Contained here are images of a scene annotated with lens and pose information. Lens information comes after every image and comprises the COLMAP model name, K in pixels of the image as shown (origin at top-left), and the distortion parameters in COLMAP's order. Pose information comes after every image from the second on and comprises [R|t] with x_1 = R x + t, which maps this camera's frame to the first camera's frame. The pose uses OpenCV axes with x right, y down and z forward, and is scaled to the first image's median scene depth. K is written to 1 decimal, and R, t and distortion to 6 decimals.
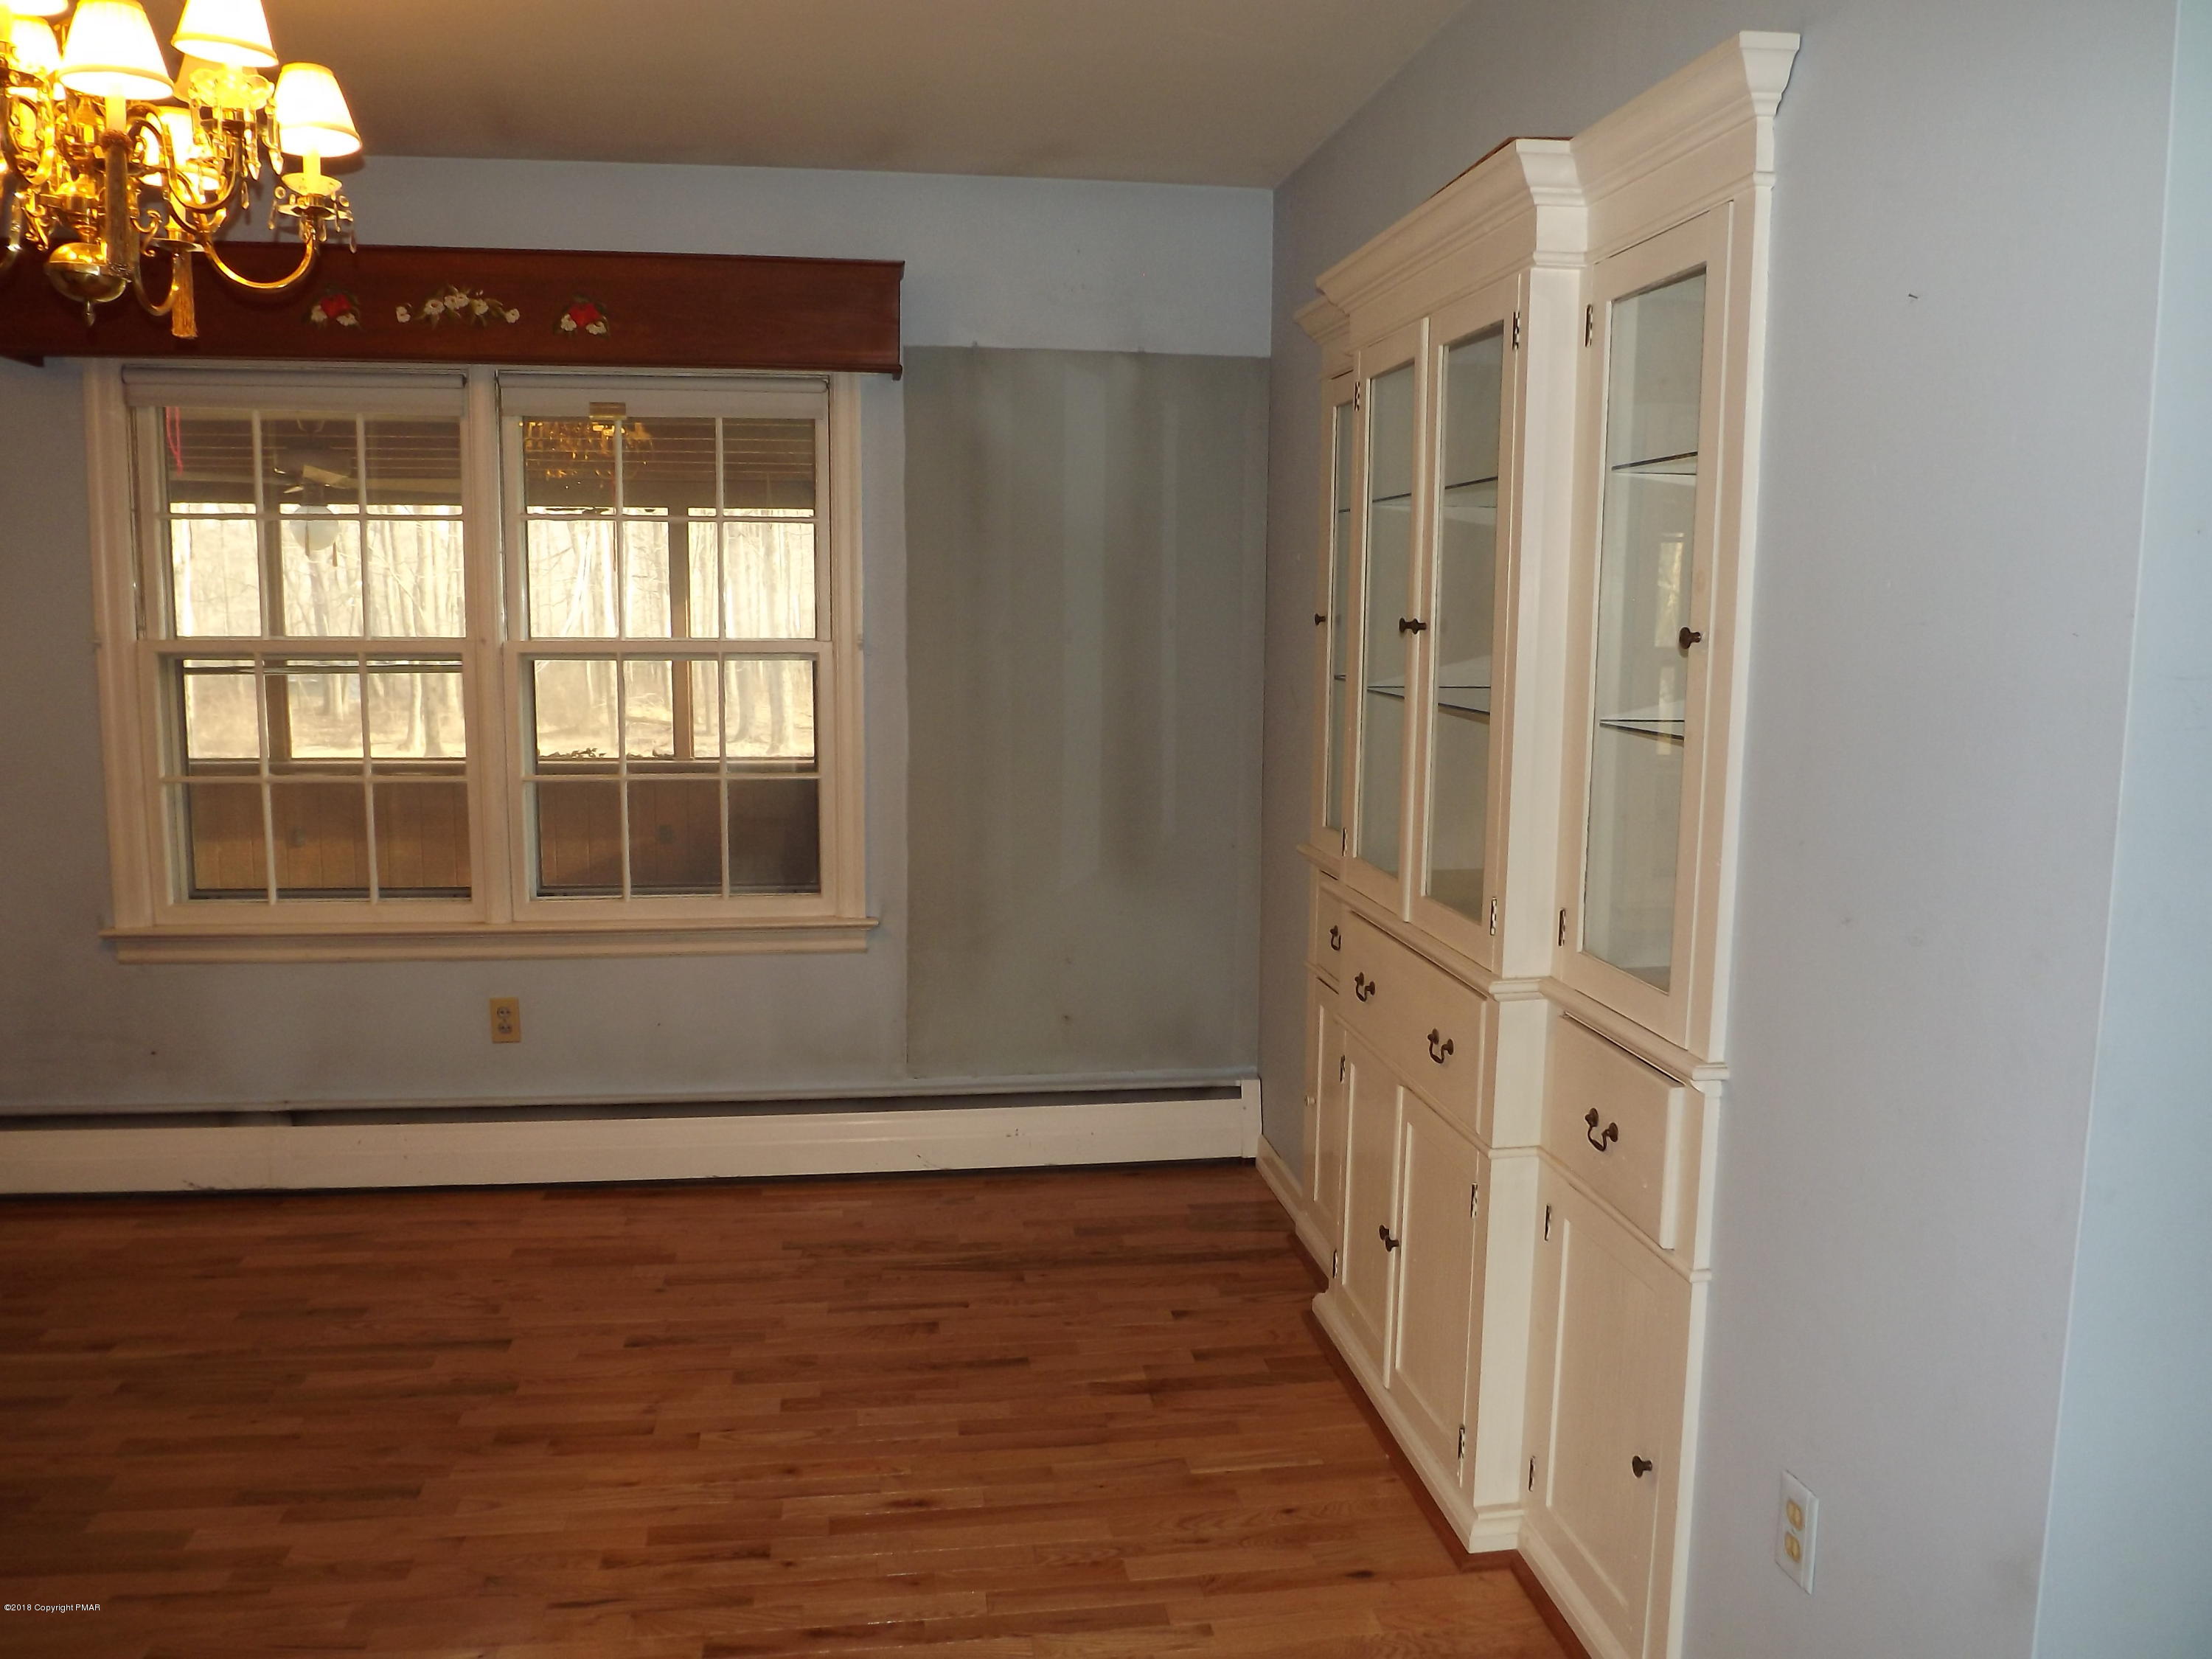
lens RADIAL K [[1603.7, 0, 1104.9], [0, 1603.7, 840.5], [0, 0, 1]] dist [-0.082163, 0.038807]
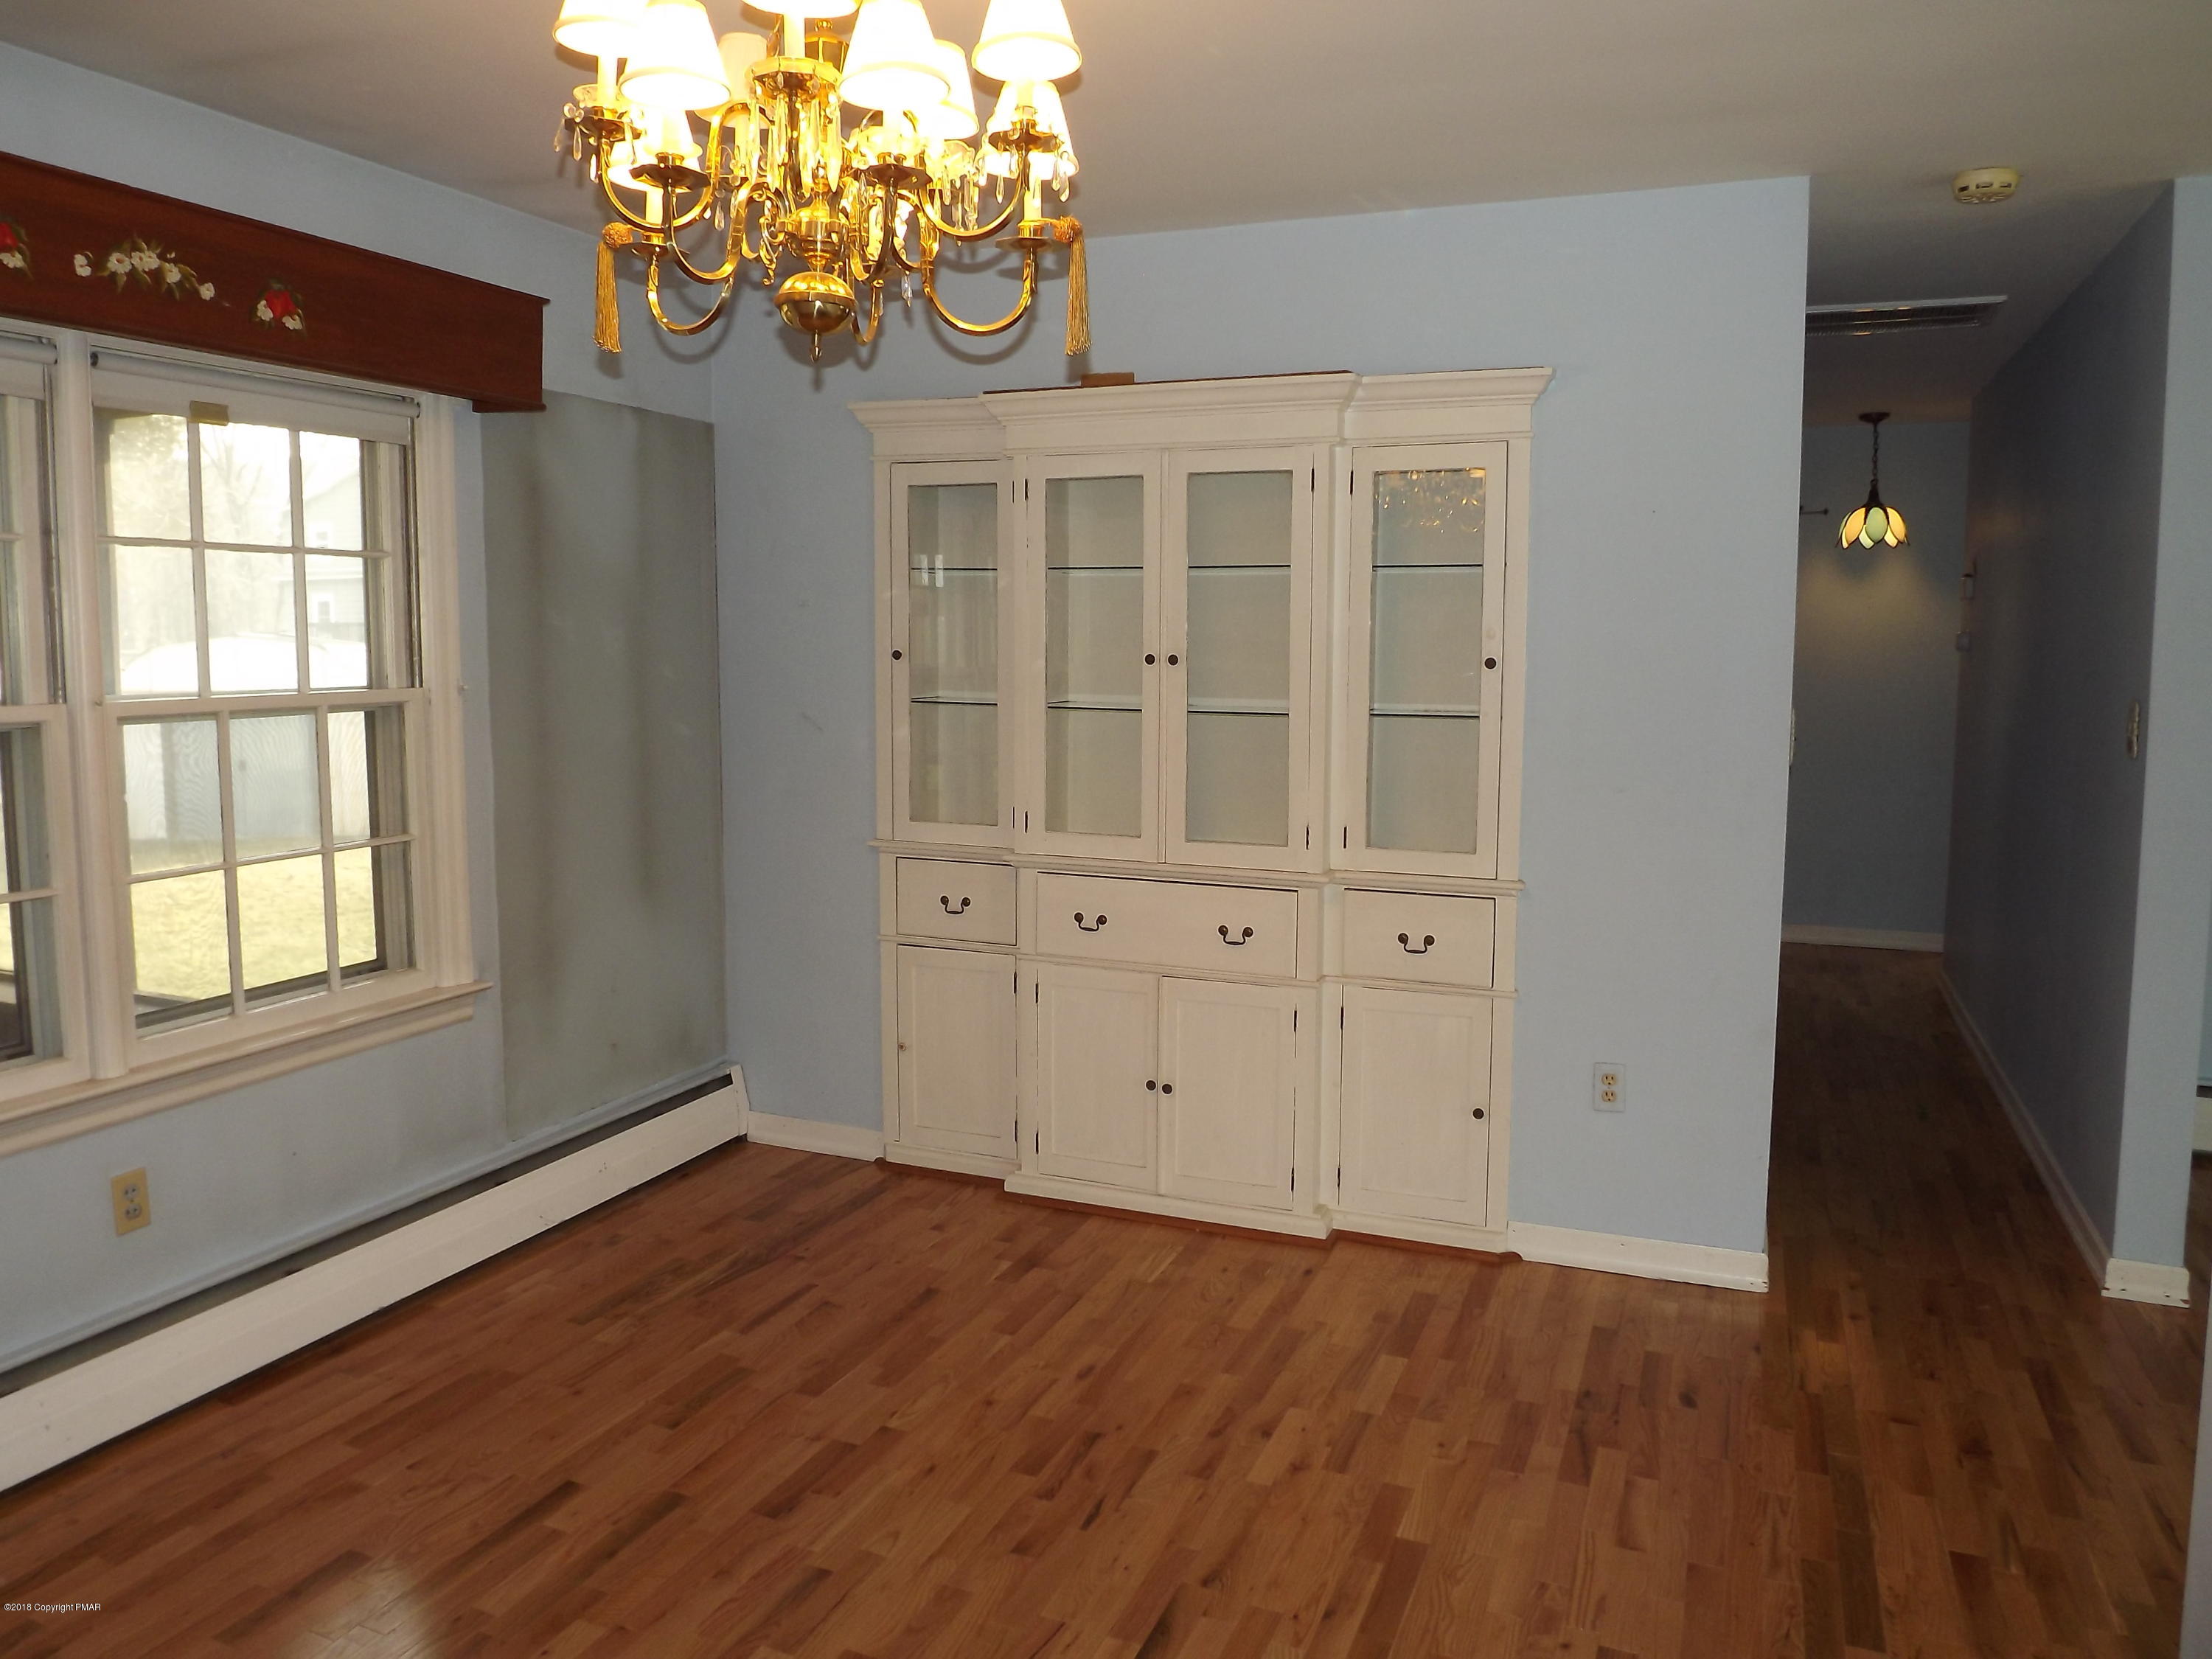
lens RADIAL K [[1603.7, 0, 1097.0], [0, 1603.7, 804.8], [0, 0, 1]] dist [-0.082163, 0.038807]
pose [[0.500783, -0.096850, 0.860138, -0.857212], [0.119173, 0.991972, 0.042311, -0.056629], [-0.857330, 0.081317, 0.508304, 0.238067]]
